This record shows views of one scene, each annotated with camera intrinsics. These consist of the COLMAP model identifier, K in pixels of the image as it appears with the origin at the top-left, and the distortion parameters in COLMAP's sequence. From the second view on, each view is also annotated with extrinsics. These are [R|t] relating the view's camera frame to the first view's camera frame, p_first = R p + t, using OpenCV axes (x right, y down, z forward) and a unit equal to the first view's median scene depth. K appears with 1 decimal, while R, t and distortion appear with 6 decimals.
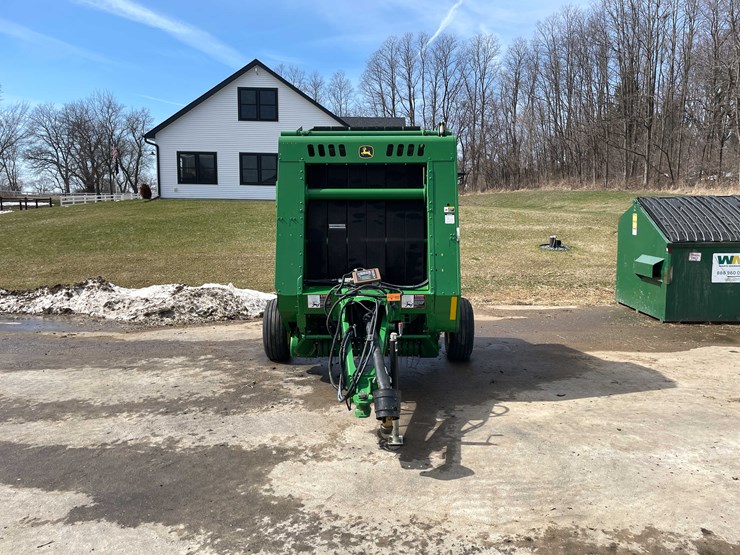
lens RADIAL K [[557.6, 0, 375.3], [0, 557.6, 280.2], [0, 0, 1]] dist [0.093444, -0.119304]
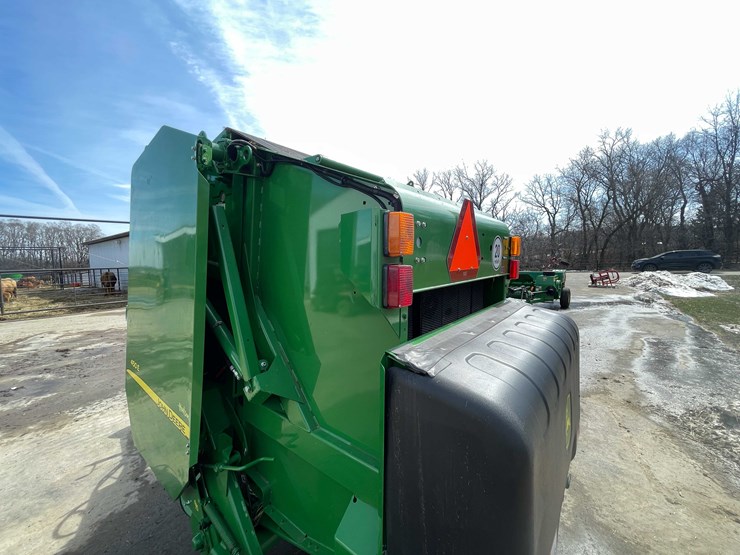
lens RADIAL K [[297.4, 0, 369.1], [0, 297.4, 276.7], [0, 0, 1]] dist [-0.002903, 0.000479]
pose [[-0.618991, 0.057347, -0.783302, 0.252956], [-0.074676, 0.988515, 0.131383, -0.203151], [0.781840, 0.139818, -0.607599, 1.461112]]
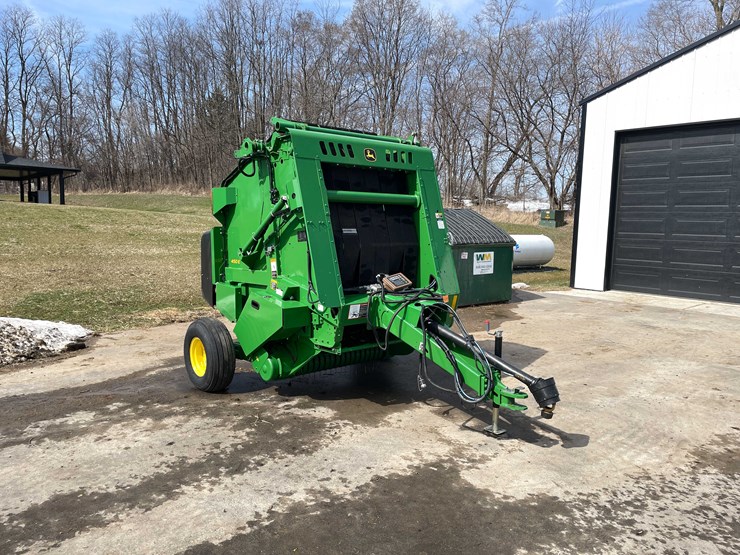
lens RADIAL K [[557.6, 0, 376.3], [0, 557.6, 281.7], [0, 0, 1]] dist [0.093444, -0.119304]
pose [[0.759045, -0.057266, 0.648514, -0.666584], [0.061224, 0.997988, 0.016467, -0.024074], [-0.648153, 0.027205, 0.761024, 0.260126]]
